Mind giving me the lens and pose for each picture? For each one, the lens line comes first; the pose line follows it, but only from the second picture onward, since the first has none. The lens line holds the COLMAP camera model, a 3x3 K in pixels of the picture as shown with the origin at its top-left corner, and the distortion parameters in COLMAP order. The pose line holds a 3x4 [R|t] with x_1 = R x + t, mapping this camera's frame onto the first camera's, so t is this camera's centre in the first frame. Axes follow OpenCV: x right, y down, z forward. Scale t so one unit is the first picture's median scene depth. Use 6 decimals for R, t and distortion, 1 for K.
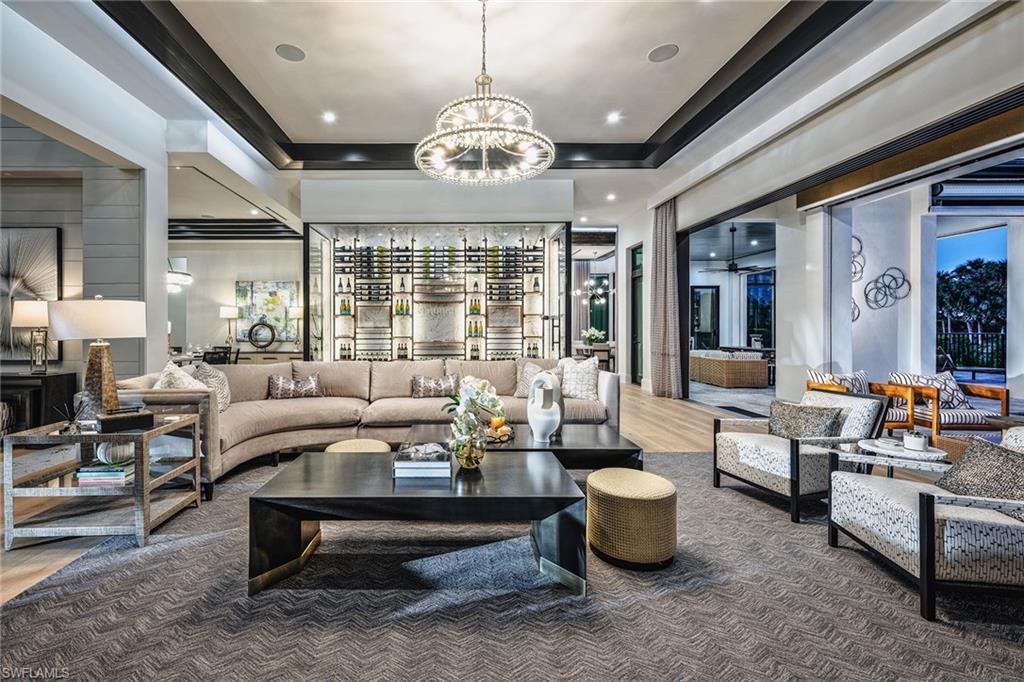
lens RADIAL K [[425.9, 0, 468.0], [0, 425.9, 330.9], [0, 0, 1]] dist [-0.001029, -0.000036]
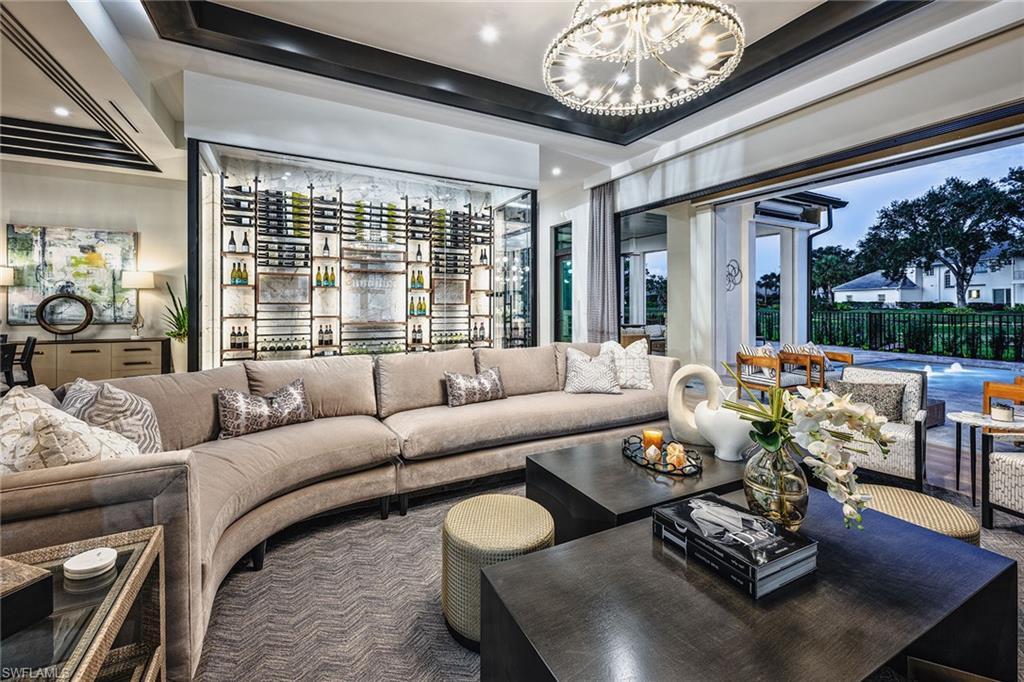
lens RADIAL K [[424.1, 0, 510.1], [0, 424.1, 306.3], [0, 0, 1]] dist [0.001281, 0.000067]
pose [[0.904125, 0.005764, 0.427229, -0.176065], [-0.004115, 0.999980, -0.004782, -0.001315], [-0.427248, 0.002565, 0.904131, 0.175645]]
